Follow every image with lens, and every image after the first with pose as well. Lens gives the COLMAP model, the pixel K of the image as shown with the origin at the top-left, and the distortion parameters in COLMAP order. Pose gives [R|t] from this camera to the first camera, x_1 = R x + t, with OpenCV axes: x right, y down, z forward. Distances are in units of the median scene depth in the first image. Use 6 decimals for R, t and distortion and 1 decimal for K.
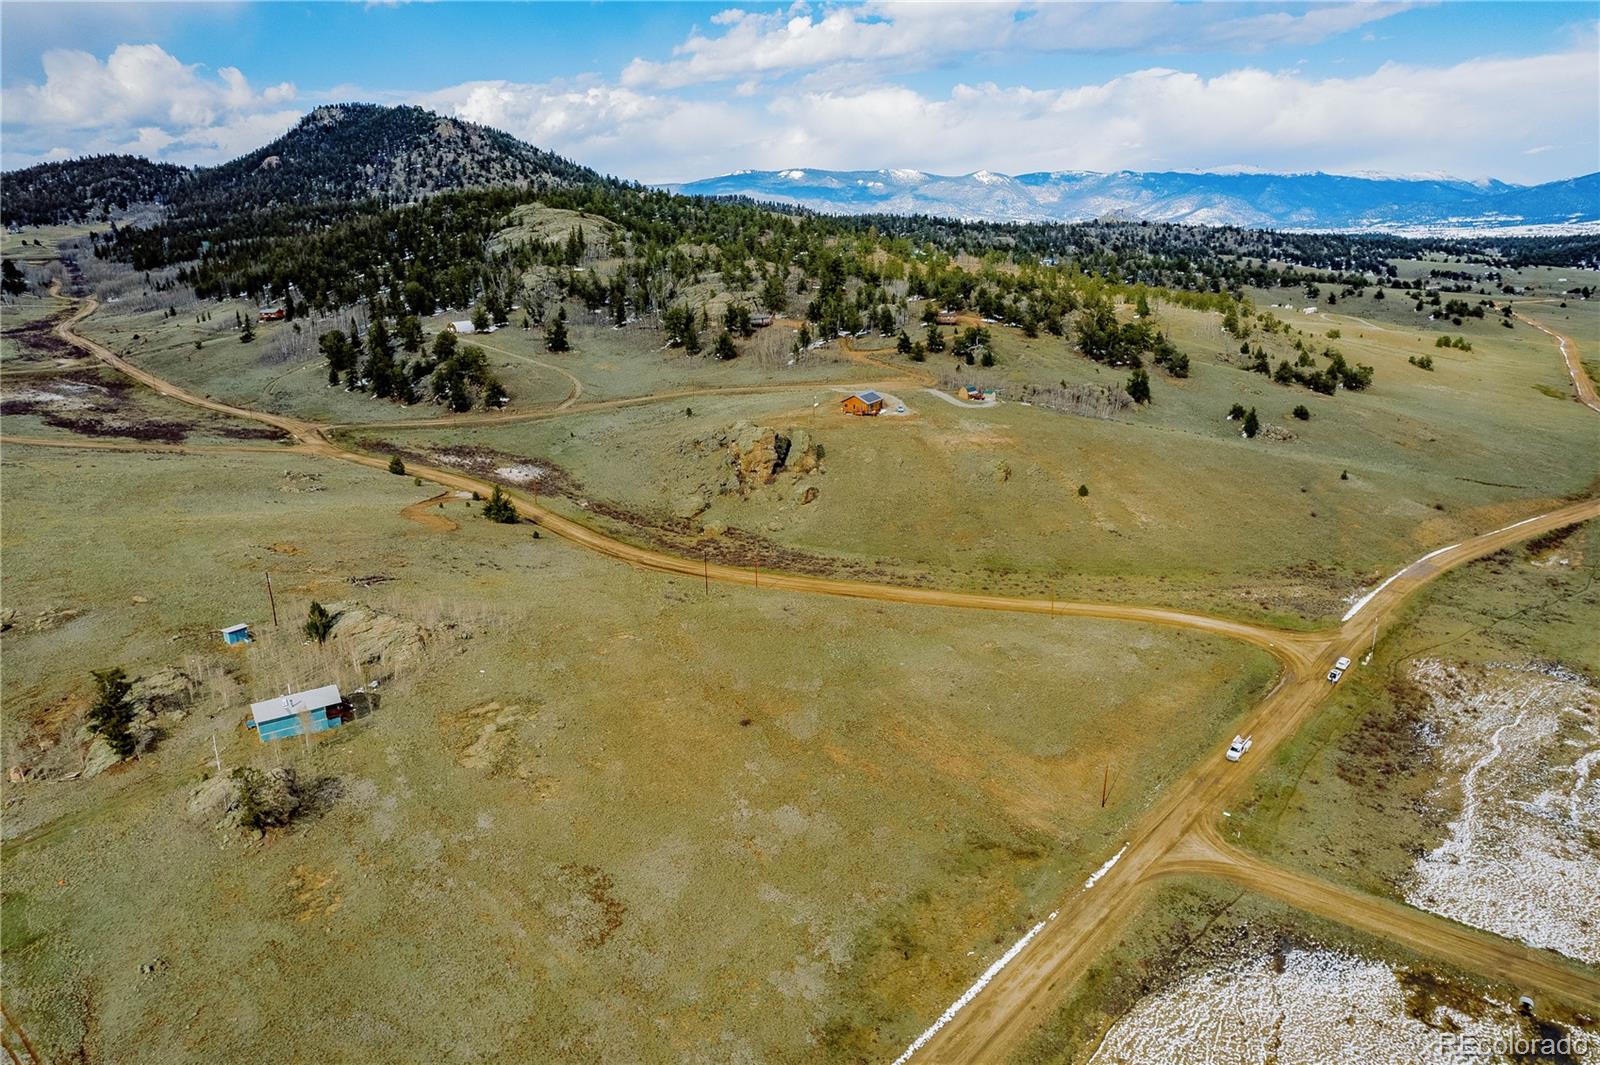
lens RADIAL K [[1040.1, 0, 803.0], [0, 1040.1, 529.9], [0, 0, 1]] dist [-0.070848, 0.067367]
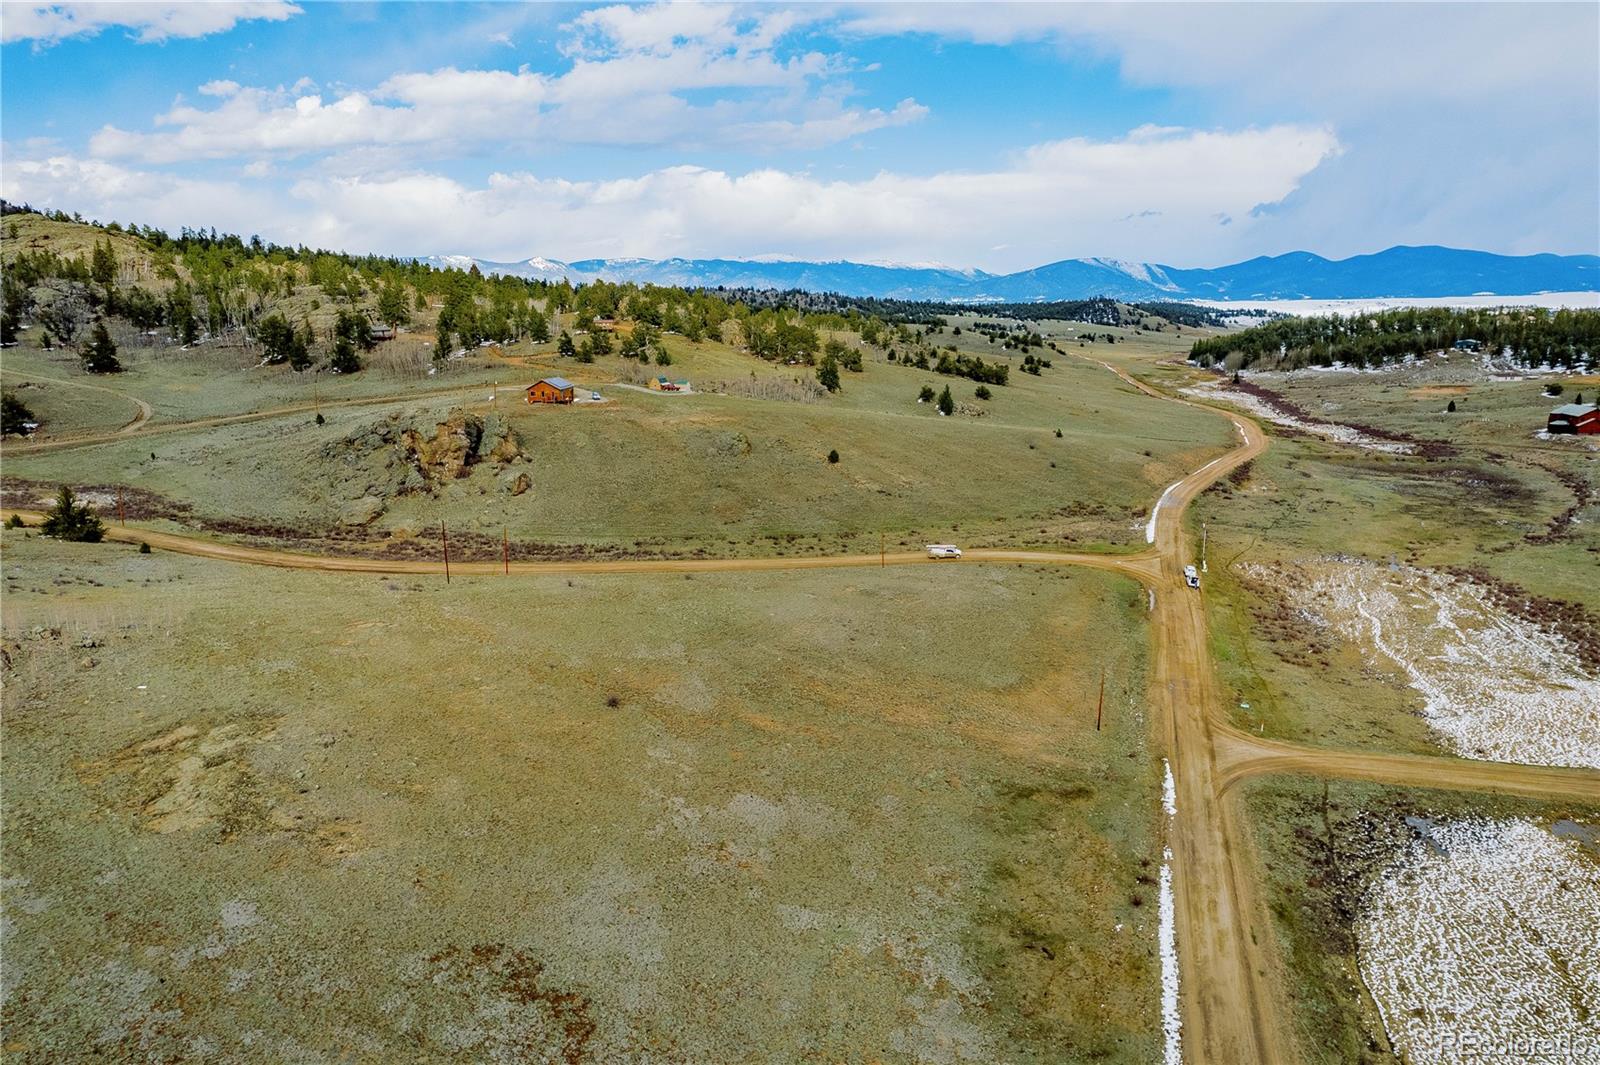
lens RADIAL K [[1035.3, 0, 807.6], [0, 1035.3, 528.4], [0, 0, 1]] dist [-0.080344, 0.076871]
pose [[0.912447, -0.085194, 0.400228, -0.108054], [0.119442, 0.990943, -0.061371, 0.072232], [-0.391374, 0.103802, 0.914359, 0.187871]]
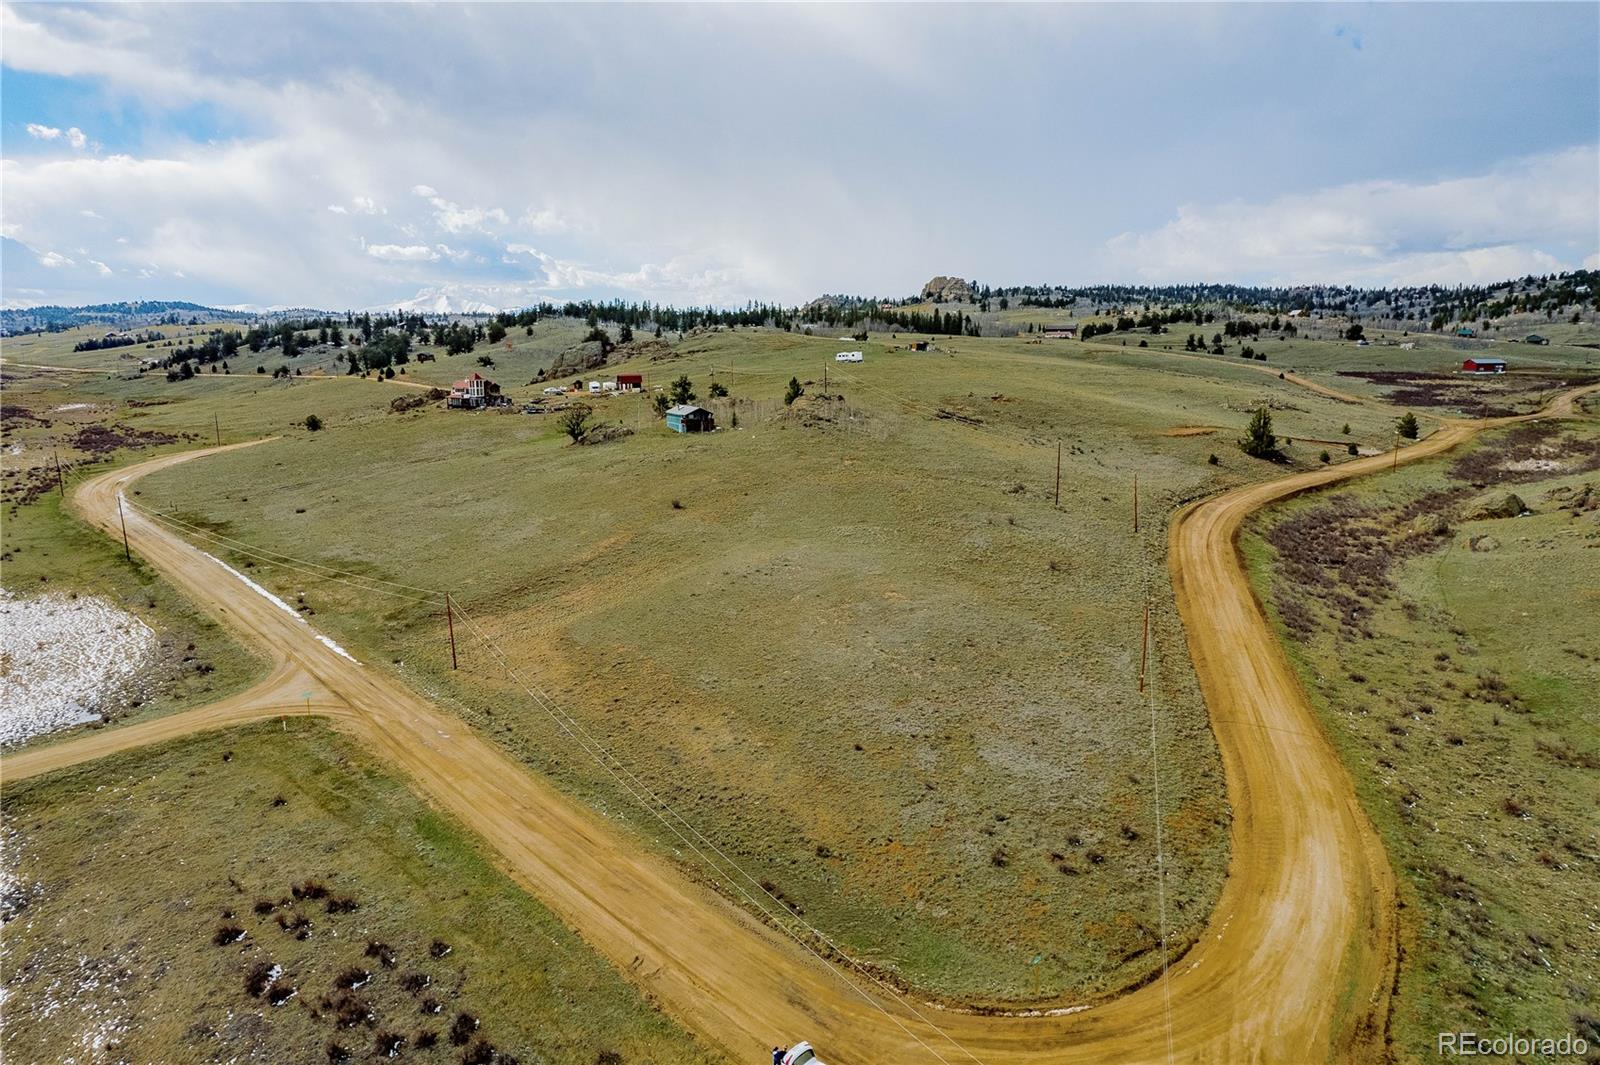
lens RADIAL K [[1025.6, 0, 800.5], [0, 1025.6, 490.8], [0, 0, 1]] dist [-0.079573, 0.074372]
pose [[-0.106047, 0.157057, -0.981879, 0.480972], [-0.290375, 0.939515, 0.181642, -0.019673], [0.951019, 0.304376, -0.054028, 0.637408]]
